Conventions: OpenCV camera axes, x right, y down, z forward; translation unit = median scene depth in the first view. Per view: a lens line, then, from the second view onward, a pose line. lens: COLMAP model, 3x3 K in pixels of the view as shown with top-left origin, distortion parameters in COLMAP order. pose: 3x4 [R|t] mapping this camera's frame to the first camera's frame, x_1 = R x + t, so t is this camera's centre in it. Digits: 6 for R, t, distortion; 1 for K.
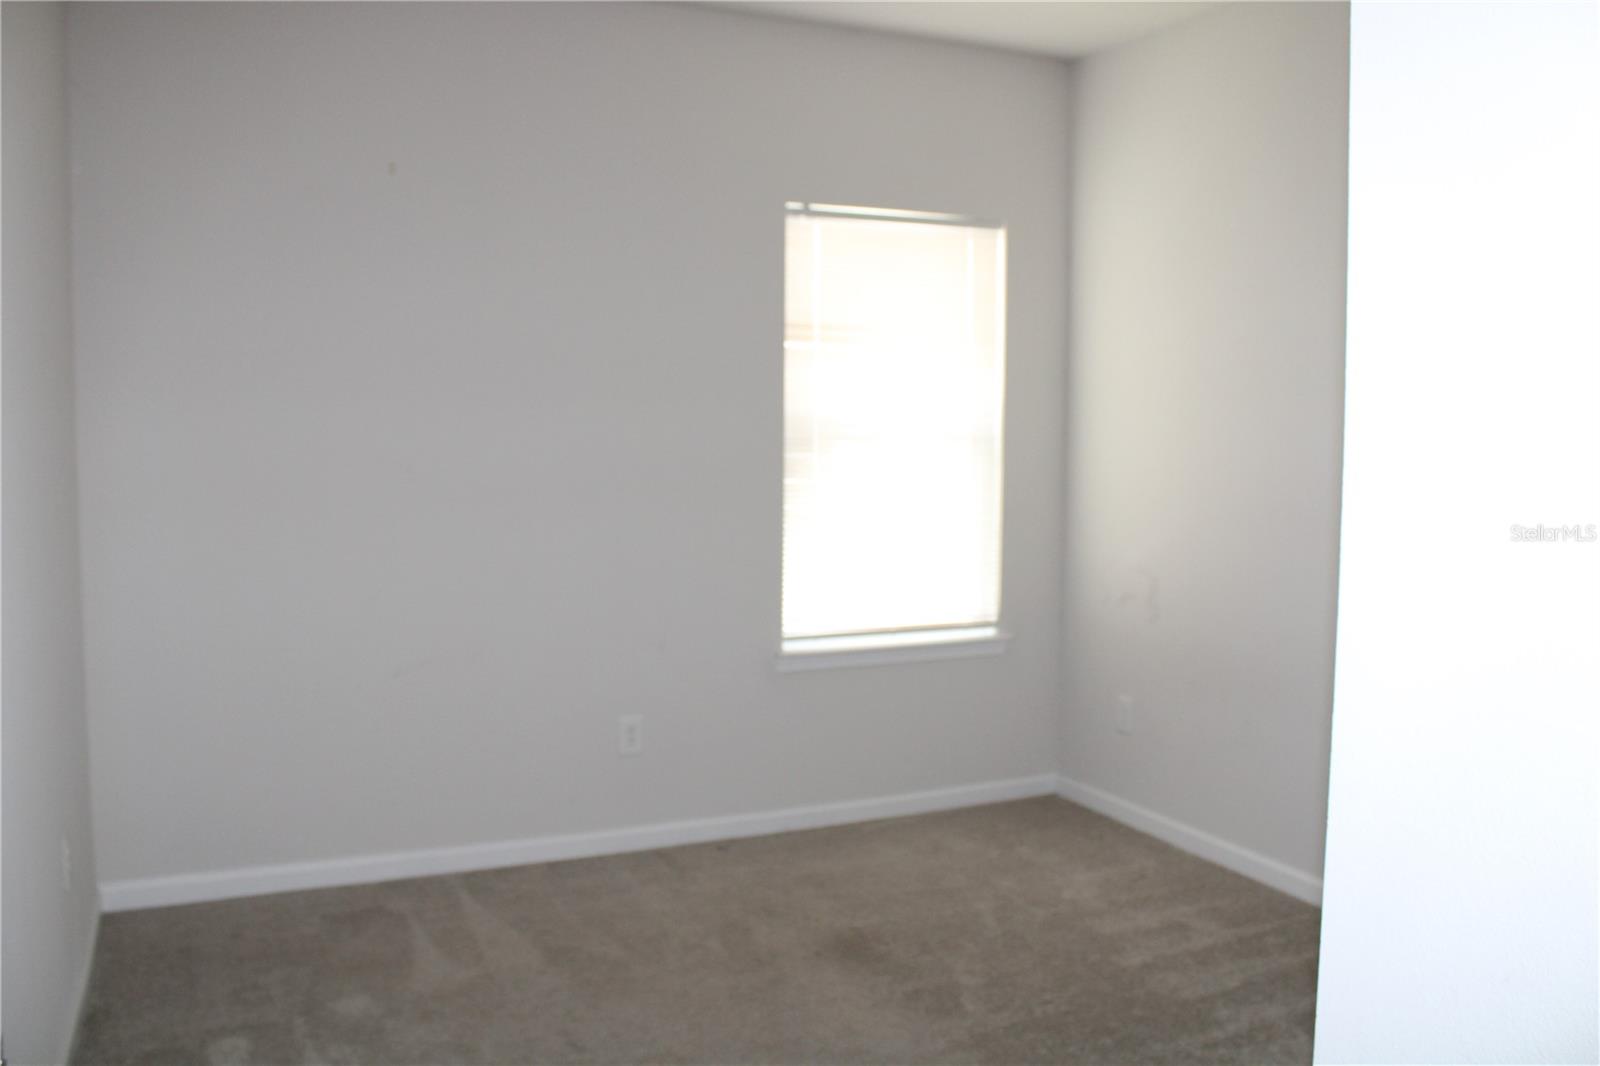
lens RADIAL K [[1342.6, 0, 789.7], [0, 1342.6, 507.6], [0, 0, 1]] dist [-0.147474, 0.119616]
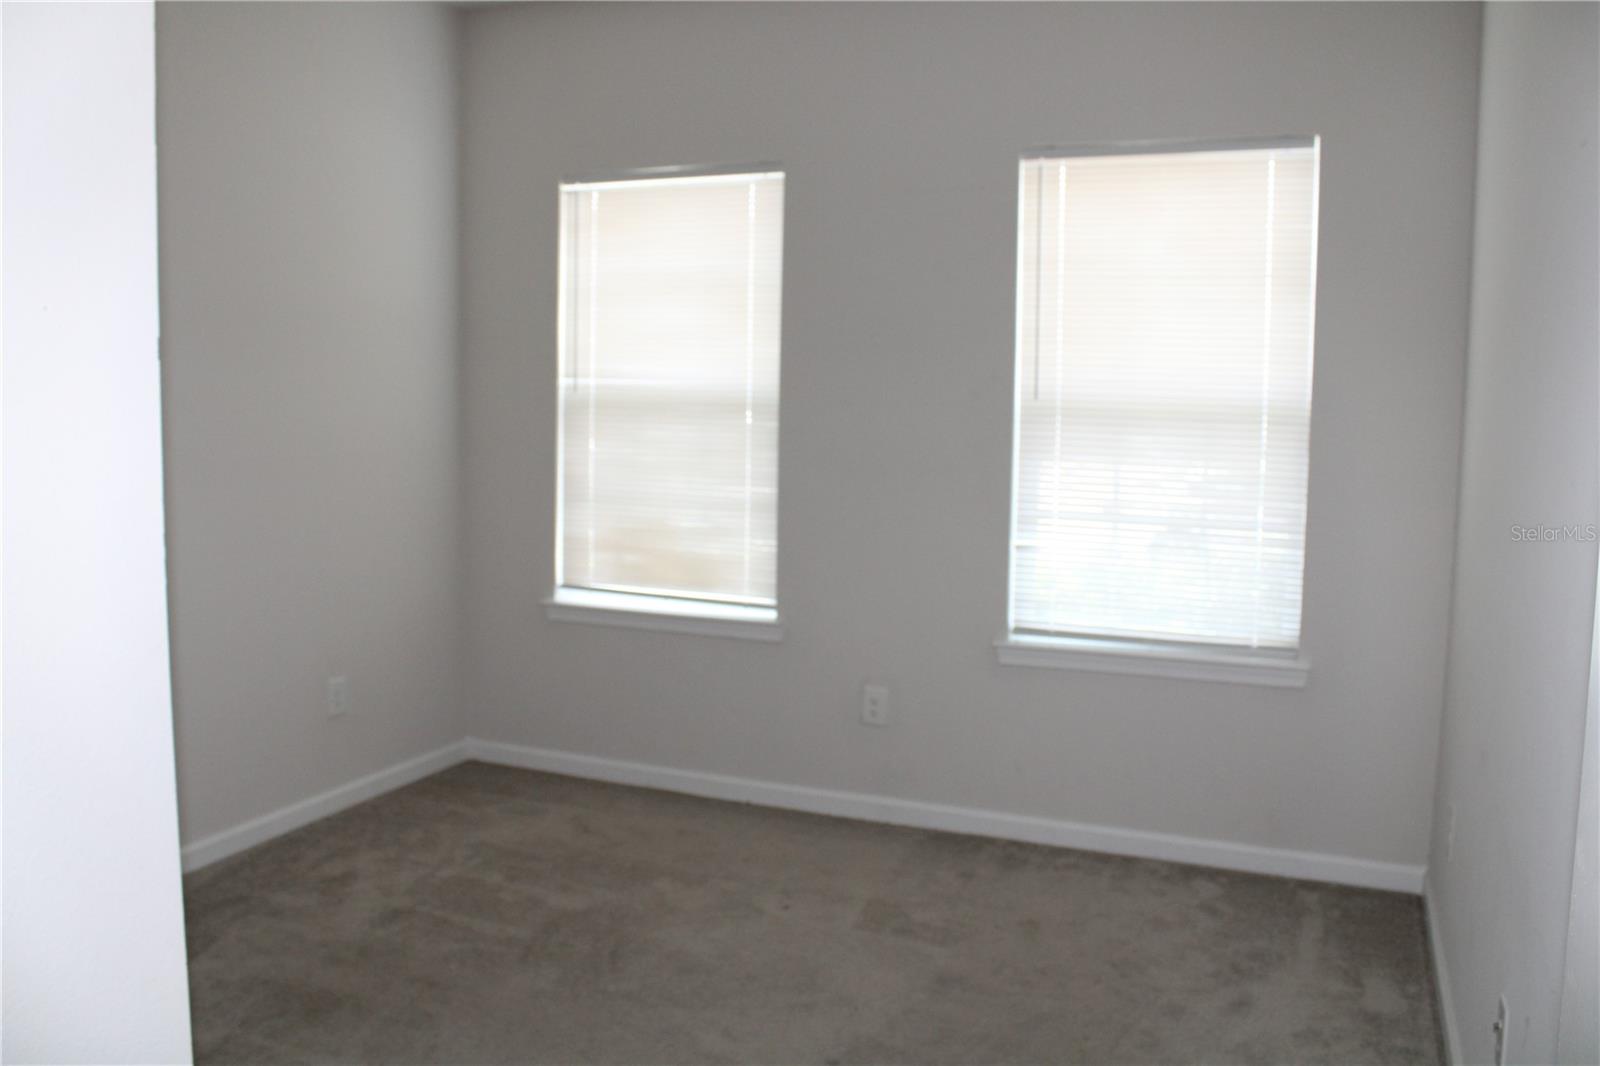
lens RADIAL K [[1342.6, 0, 789.7], [0, 1342.6, 507.6], [0, 0, 1]] dist [-0.147474, 0.119616]
pose [[0.656413, 0.062436, -0.751814, 0.828591], [-0.056612, 0.997836, 0.033439, -0.009645], [0.752275, 0.020612, 0.658527, 0.414583]]
